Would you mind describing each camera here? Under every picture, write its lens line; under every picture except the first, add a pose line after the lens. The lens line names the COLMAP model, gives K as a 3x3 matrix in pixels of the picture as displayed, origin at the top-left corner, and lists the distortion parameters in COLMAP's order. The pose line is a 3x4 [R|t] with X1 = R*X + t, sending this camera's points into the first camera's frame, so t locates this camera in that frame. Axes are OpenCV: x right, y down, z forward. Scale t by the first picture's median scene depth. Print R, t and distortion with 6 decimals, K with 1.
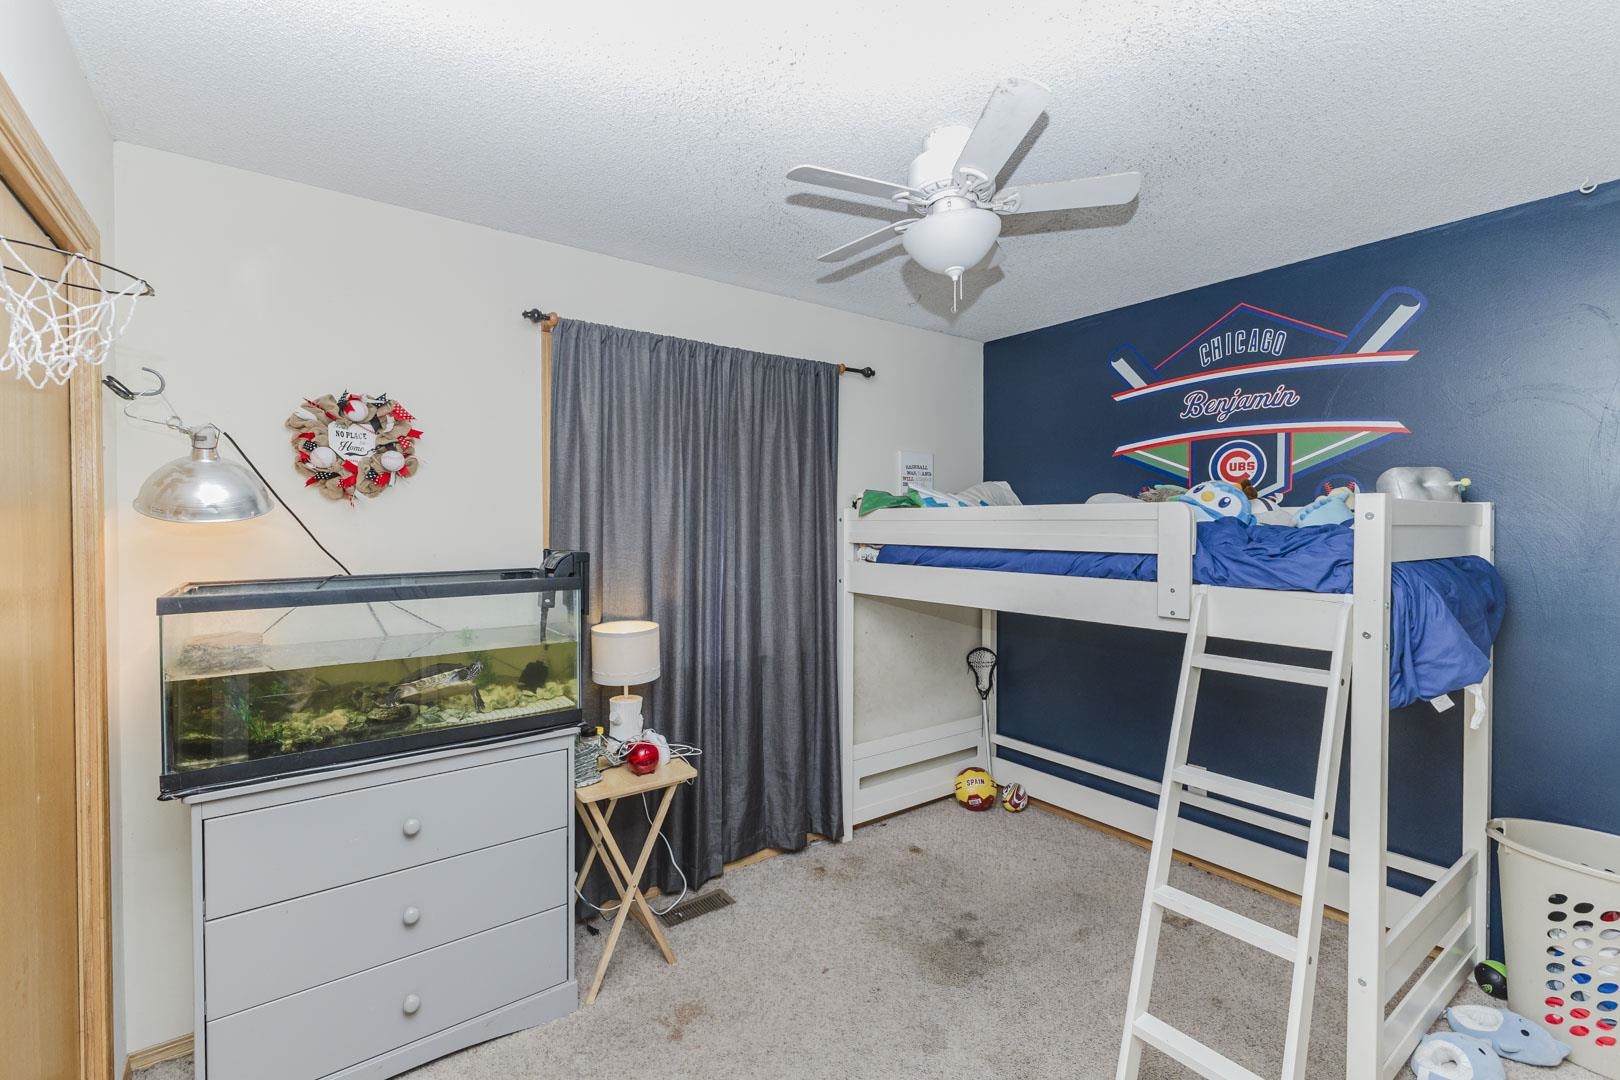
lens RADIAL K [[713.4, 0, 816.6], [0, 713.4, 531.4], [0, 0, 1]] dist [0.002884, -0.000267]
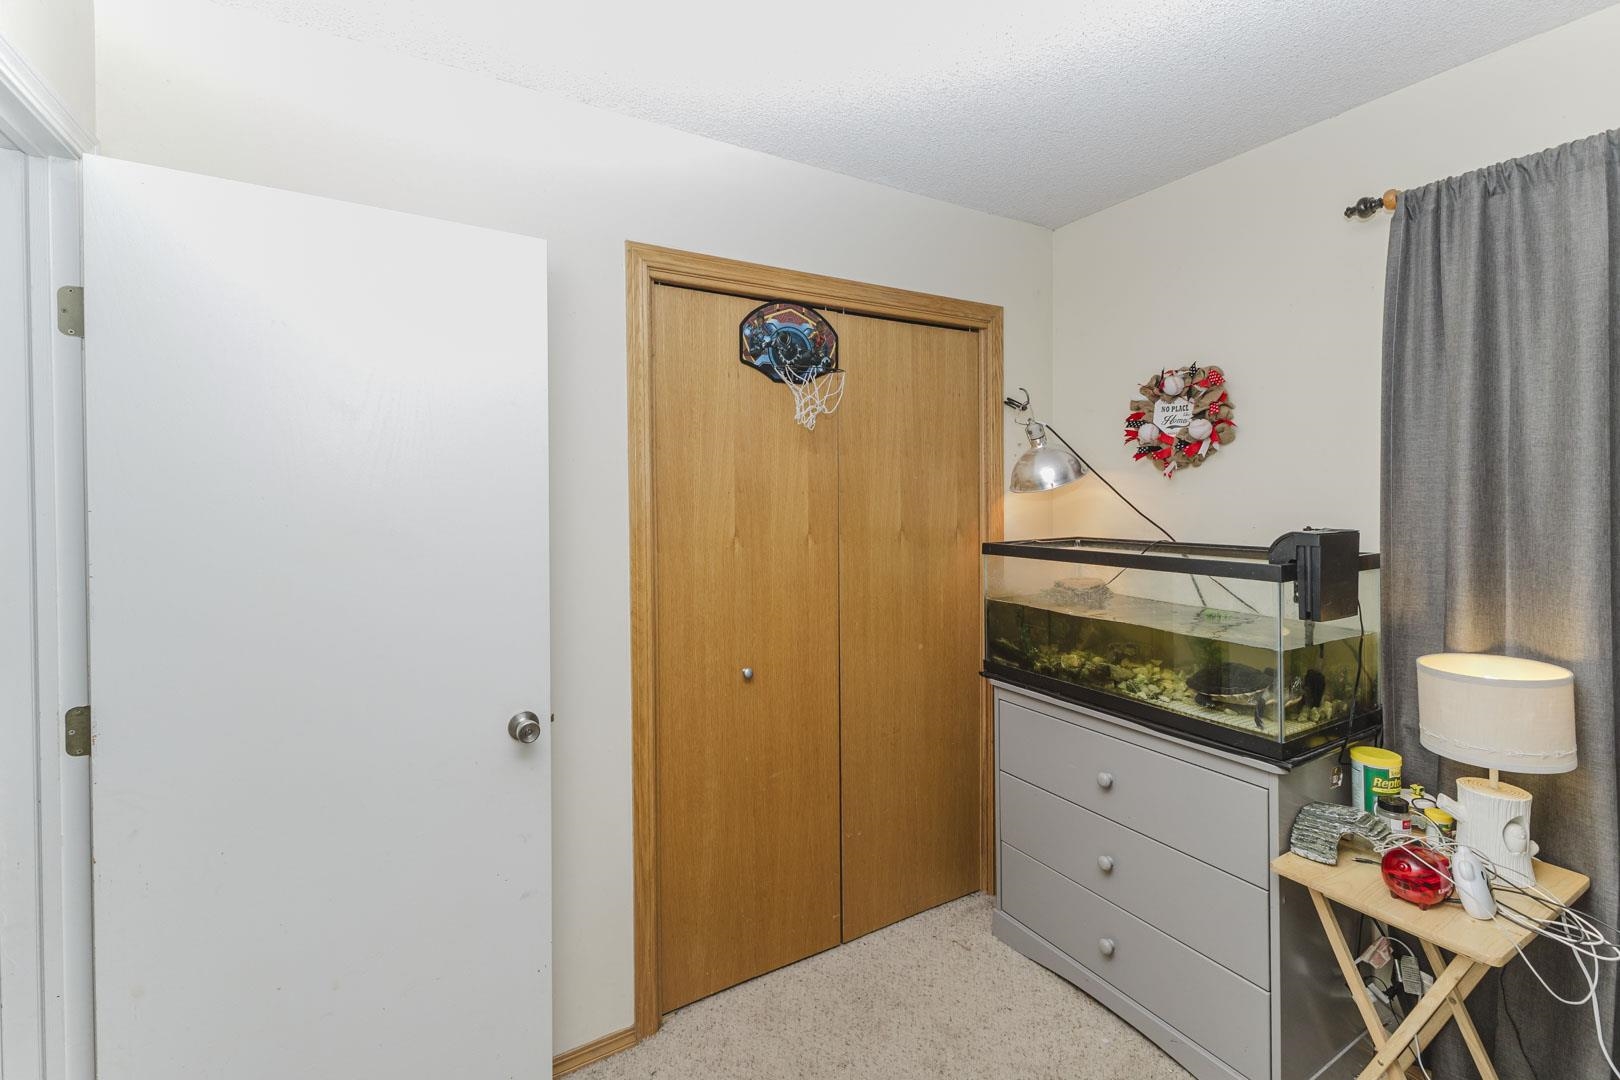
lens RADIAL K [[699.1, 0, 807.5], [0, 699.1, 505.8], [0, 0, 1]] dist [0.000734, -0.000102]
pose [[-0.118629, 0.016407, -0.992803, 0.440611], [-0.008649, 0.999808, 0.017557, -0.005526], [0.992901, 0.010670, -0.118465, 0.594496]]
